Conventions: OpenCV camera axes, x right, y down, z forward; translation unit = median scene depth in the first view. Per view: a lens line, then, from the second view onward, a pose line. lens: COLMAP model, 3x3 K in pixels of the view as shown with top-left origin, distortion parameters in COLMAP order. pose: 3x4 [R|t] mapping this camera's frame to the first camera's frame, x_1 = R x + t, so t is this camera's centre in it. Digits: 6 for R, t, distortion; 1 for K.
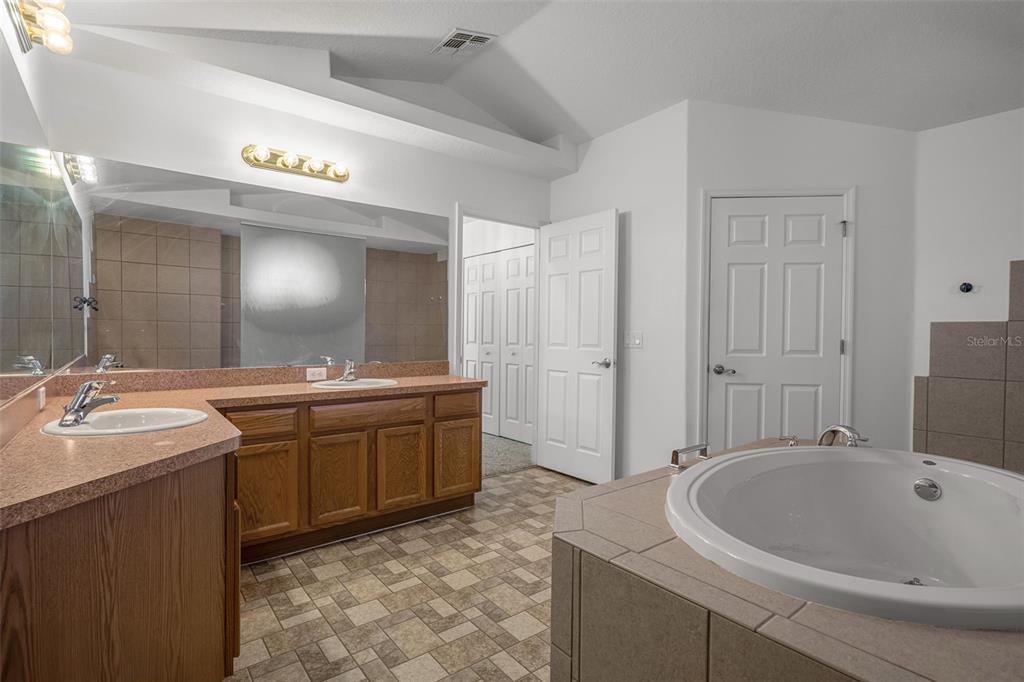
lens RADIAL K [[495.6, 0, 515.7], [0, 495.6, 341.6], [0, 0, 1]] dist [0.002307, -0.000507]
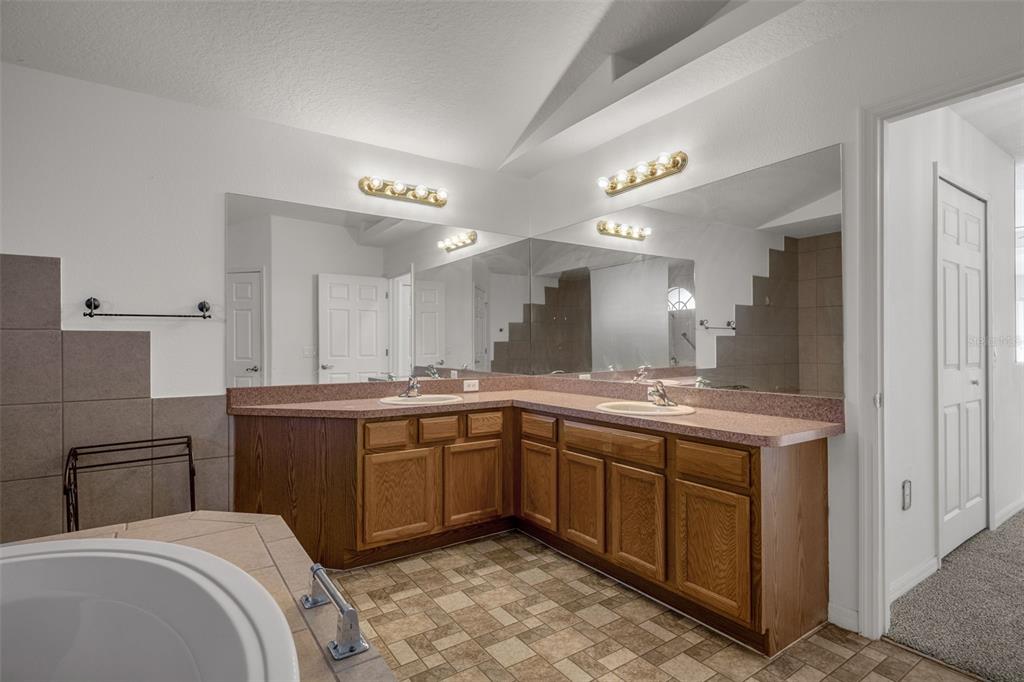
lens RADIAL K [[495.6, 0, 488.7], [0, 495.6, 341.0], [0, 0, 1]] dist [0.002307, -0.000507]
pose [[-0.079650, -0.017692, -0.996666, 0.661966], [-0.013851, 0.999766, -0.016640, -0.015498], [0.996727, 0.012480, -0.079876, 0.949064]]
